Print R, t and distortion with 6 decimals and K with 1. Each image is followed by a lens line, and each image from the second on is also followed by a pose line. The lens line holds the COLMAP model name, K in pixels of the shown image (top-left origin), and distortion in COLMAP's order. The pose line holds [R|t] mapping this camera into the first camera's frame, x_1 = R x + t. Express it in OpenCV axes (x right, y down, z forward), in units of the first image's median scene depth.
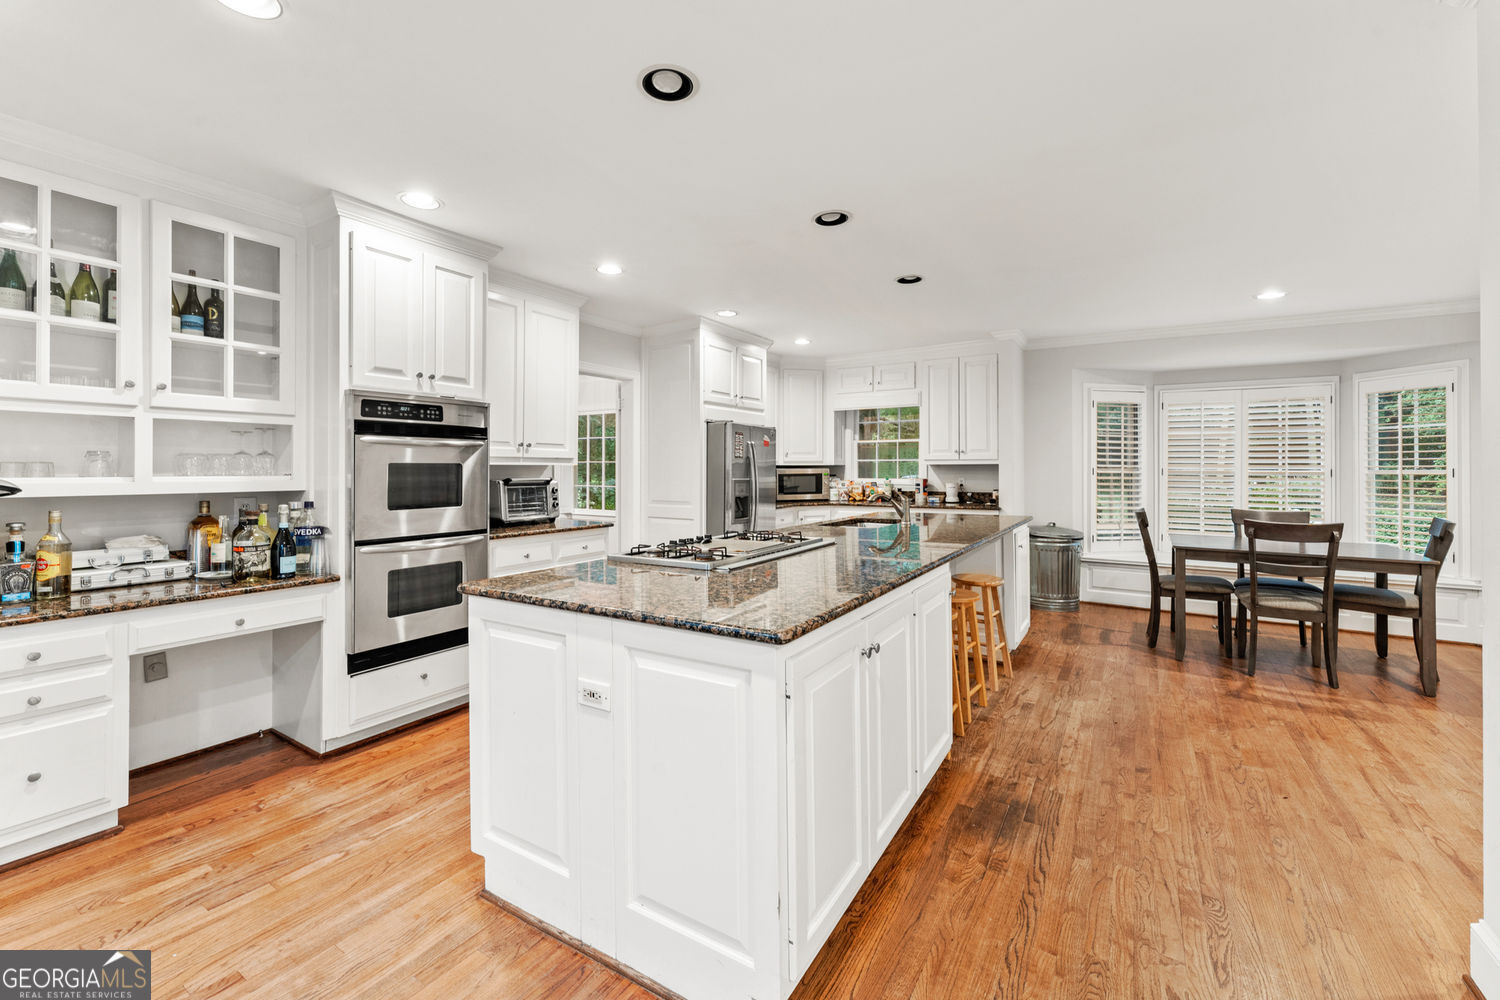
lens RADIAL K [[624.6, 0, 757.0], [0, 624.6, 469.5], [0, 0, 1]] dist [-0.003753, -0.000580]
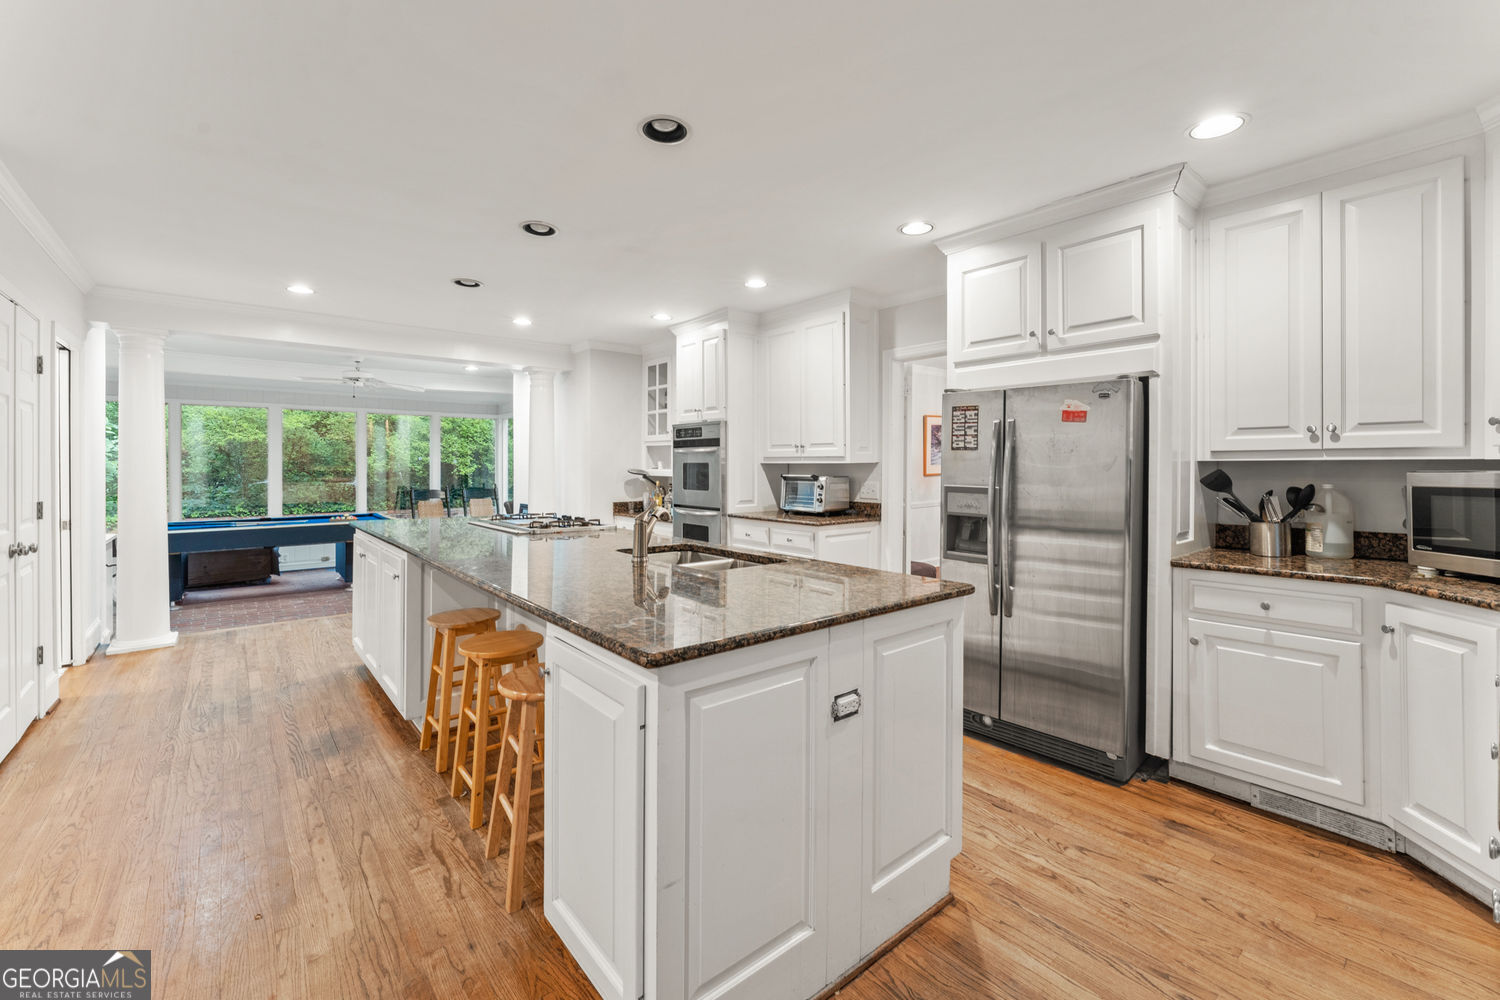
lens RADIAL K [[624.6, 0, 751.3], [0, 624.6, 463.9], [0, 0, 1]] dist [-0.003753, -0.000580]
pose [[-0.320115, 0.006201, -0.947359, 0.941385], [0.005931, 0.999972, 0.004541, -0.012510], [0.947360, -0.004165, -0.320143, 1.567878]]
